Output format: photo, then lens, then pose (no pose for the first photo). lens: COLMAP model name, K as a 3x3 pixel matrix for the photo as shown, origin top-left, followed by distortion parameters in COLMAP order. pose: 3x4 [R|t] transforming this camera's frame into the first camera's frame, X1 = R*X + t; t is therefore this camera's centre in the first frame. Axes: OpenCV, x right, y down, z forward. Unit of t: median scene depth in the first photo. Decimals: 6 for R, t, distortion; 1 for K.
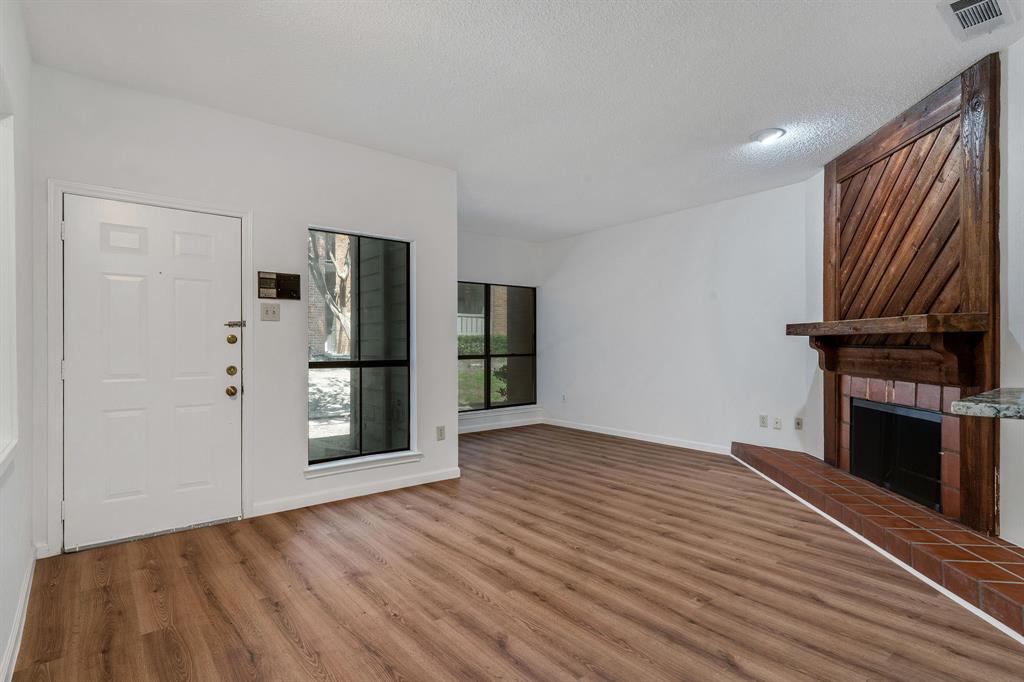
lens RADIAL K [[498.8, 0, 506.6], [0, 498.8, 344.9], [0, 0, 1]] dist [0.003292, 0.000694]
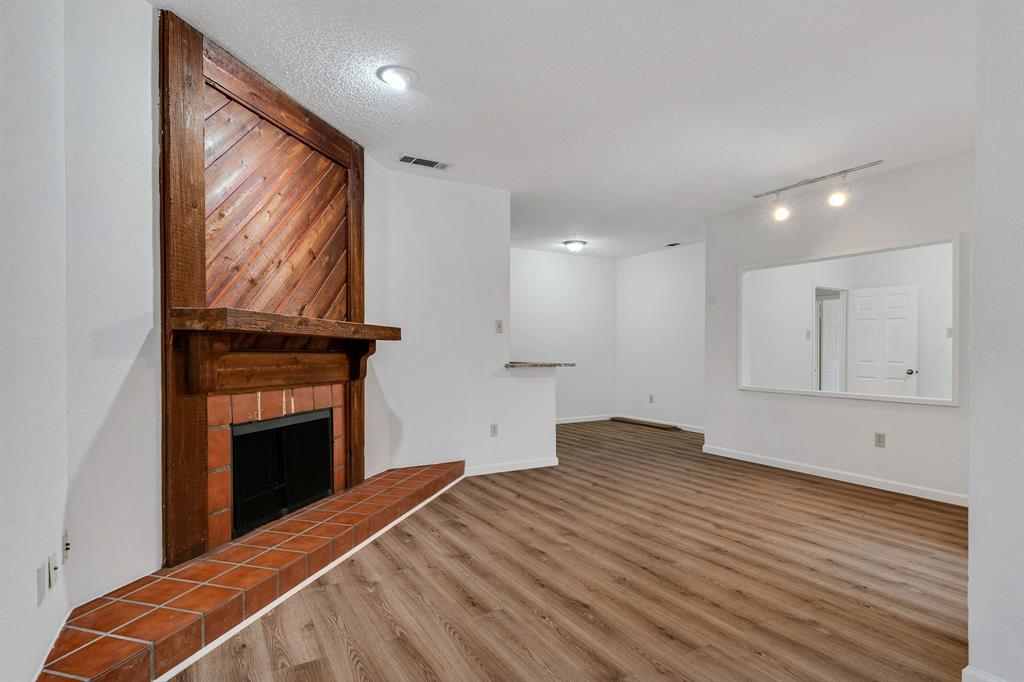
lens RADIAL K [[498.8, 0, 508.2], [0, 498.8, 347.0], [0, 0, 1]] dist [0.003292, 0.000694]
pose [[-0.984882, -0.006161, 0.173120, 0.249779], [-0.007331, 0.999954, -0.006116, 0.000361], [-0.173074, -0.007293, -0.984882, 1.903502]]
